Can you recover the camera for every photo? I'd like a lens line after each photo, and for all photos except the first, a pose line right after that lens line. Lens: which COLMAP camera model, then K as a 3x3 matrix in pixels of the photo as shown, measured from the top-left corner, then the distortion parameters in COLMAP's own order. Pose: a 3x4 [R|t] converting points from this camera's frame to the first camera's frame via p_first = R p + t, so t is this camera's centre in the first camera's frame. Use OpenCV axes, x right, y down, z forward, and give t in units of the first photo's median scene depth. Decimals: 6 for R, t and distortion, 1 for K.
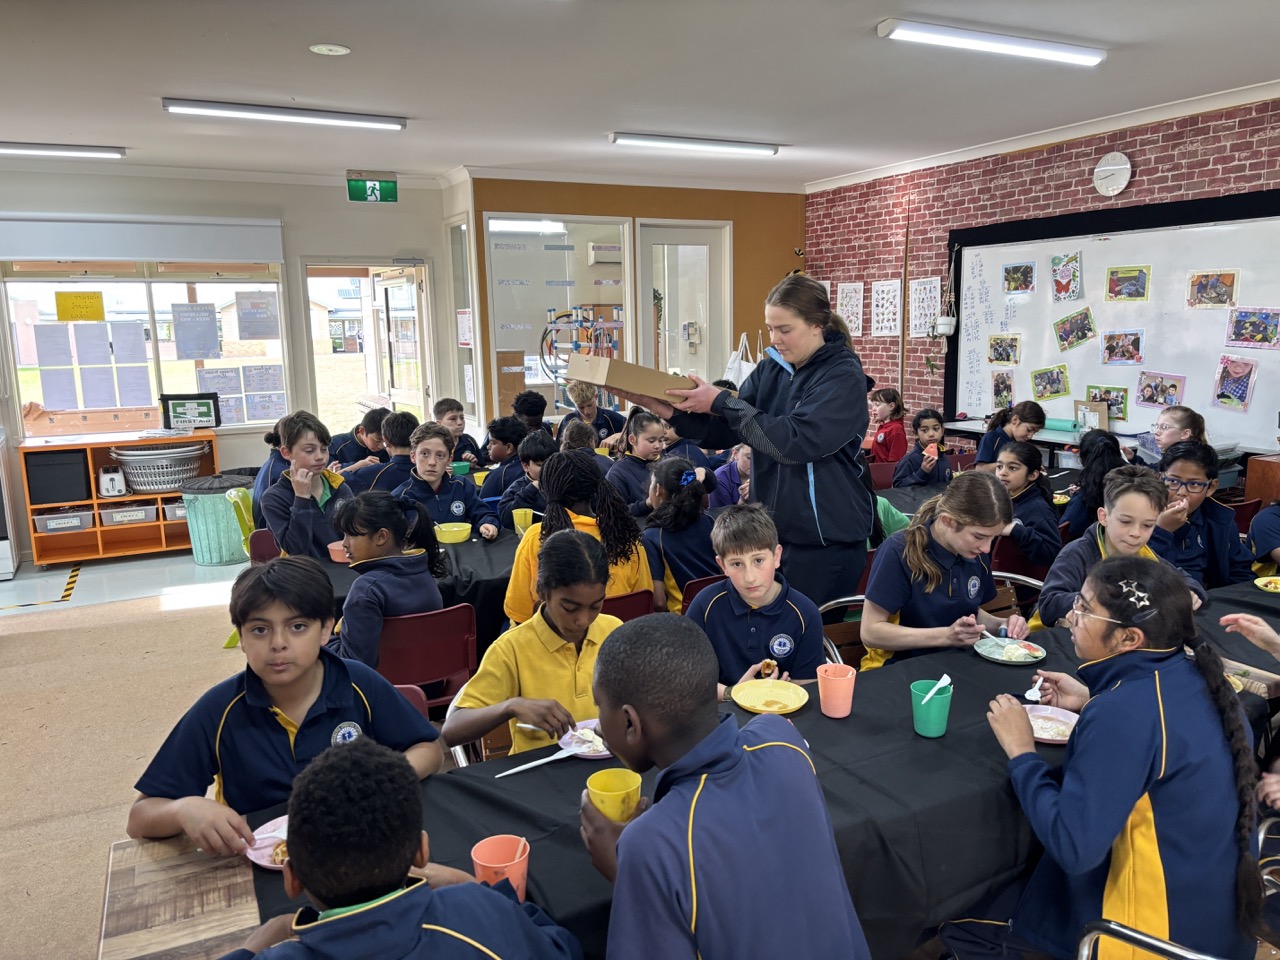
lens RADIAL K [[971.5, 0, 640.0], [0, 971.5, 480.0], [0, 0, 1]] dist [0.083984, -0.075522]
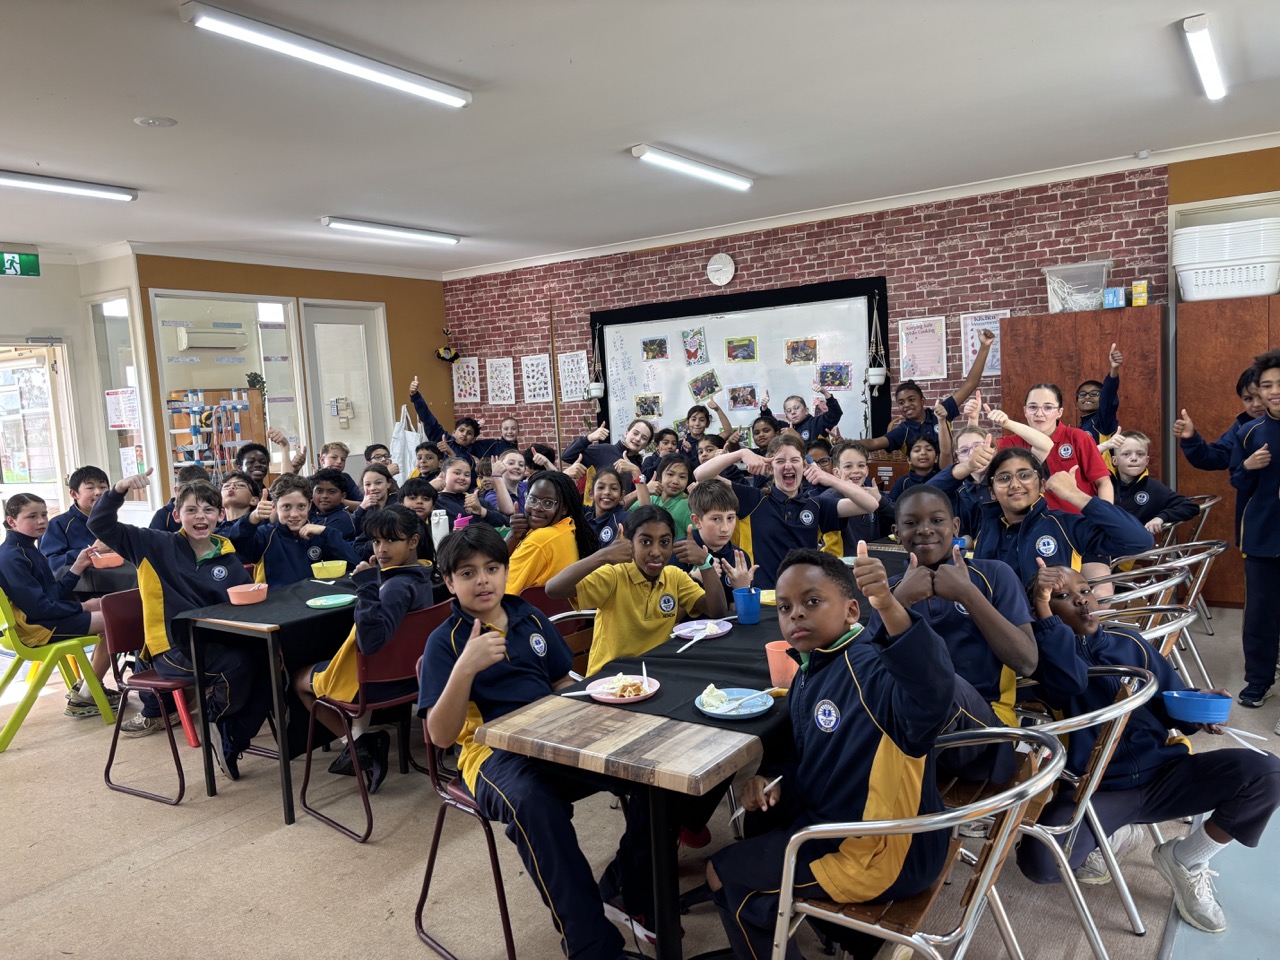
lens RADIAL K [[960.6, 0, 635.7], [0, 960.6, 509.4], [0, 0, 1]] dist [0.101424, -0.091711]
pose [[0.878573, -0.092789, 0.468508, -0.222130], [0.122499, 0.991911, -0.033267, 0.035576], [-0.461632, 0.086619, 0.882833, -0.061949]]
